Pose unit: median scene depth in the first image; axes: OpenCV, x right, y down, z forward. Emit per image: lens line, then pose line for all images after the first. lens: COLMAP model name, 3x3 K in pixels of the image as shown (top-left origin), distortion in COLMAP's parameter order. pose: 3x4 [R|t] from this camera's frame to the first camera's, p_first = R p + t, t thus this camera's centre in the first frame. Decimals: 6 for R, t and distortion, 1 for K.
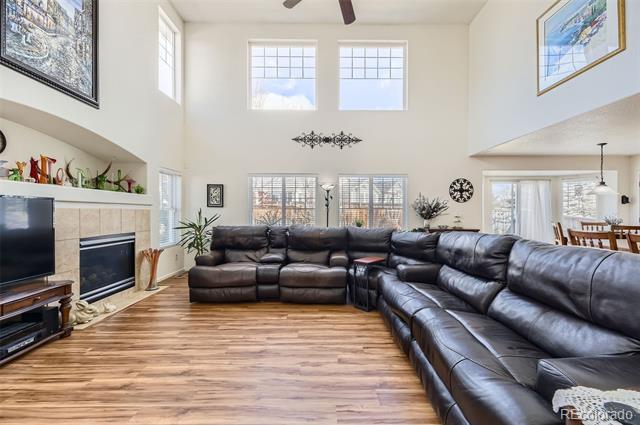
lens RADIAL K [[258.3, 0, 322.2], [0, 258.3, 213.3], [0, 0, 1]] dist [0.018153, -0.006798]
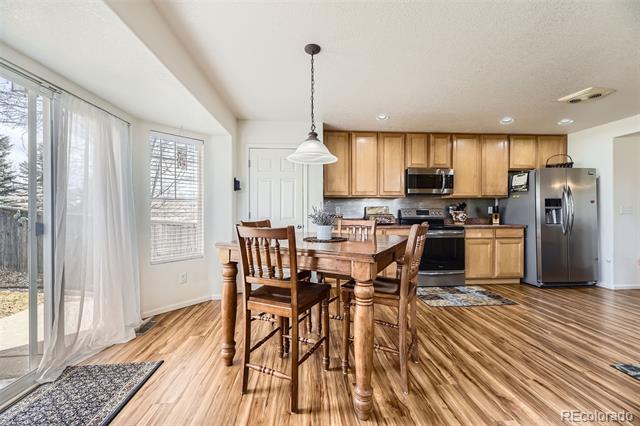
lens RADIAL K [[259.2, 0, 322.7], [0, 259.2, 212.0], [0, 0, 1]] dist [0.018927, -0.006906]
pose [[-0.069607, -0.002981, 0.997570, 0.837010], [0.007717, 0.999964, 0.003527, 0.025987], [-0.997545, 0.007944, -0.069581, 1.375549]]
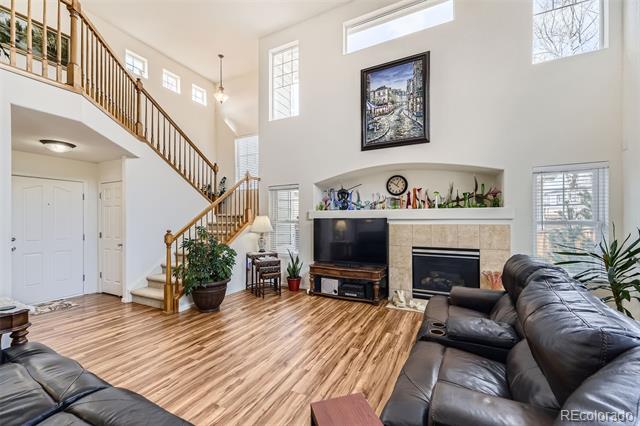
lens RADIAL K [[256.9, 0, 323.7], [0, 256.9, 221.8], [0, 0, 1]] dist [0.001188, 0.000015]
pose [[-0.449430, 0.009876, -0.893261, 0.434220], [0.000223, 0.999940, 0.010943, -0.043500], [0.893315, 0.004719, -0.449406, 1.101625]]
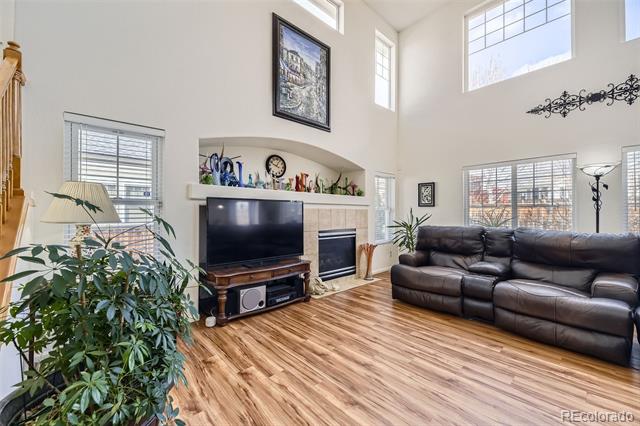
lens RADIAL K [[259.2, 0, 322.7], [0, 259.2, 212.0], [0, 0, 1]] dist [0.018927, -0.006906]
pose [[0.671859, -0.008973, -0.740625, 0.071534], [-0.000313, 0.999923, -0.012399, 0.014307], [0.740679, 0.008562, 0.671804, 0.107235]]
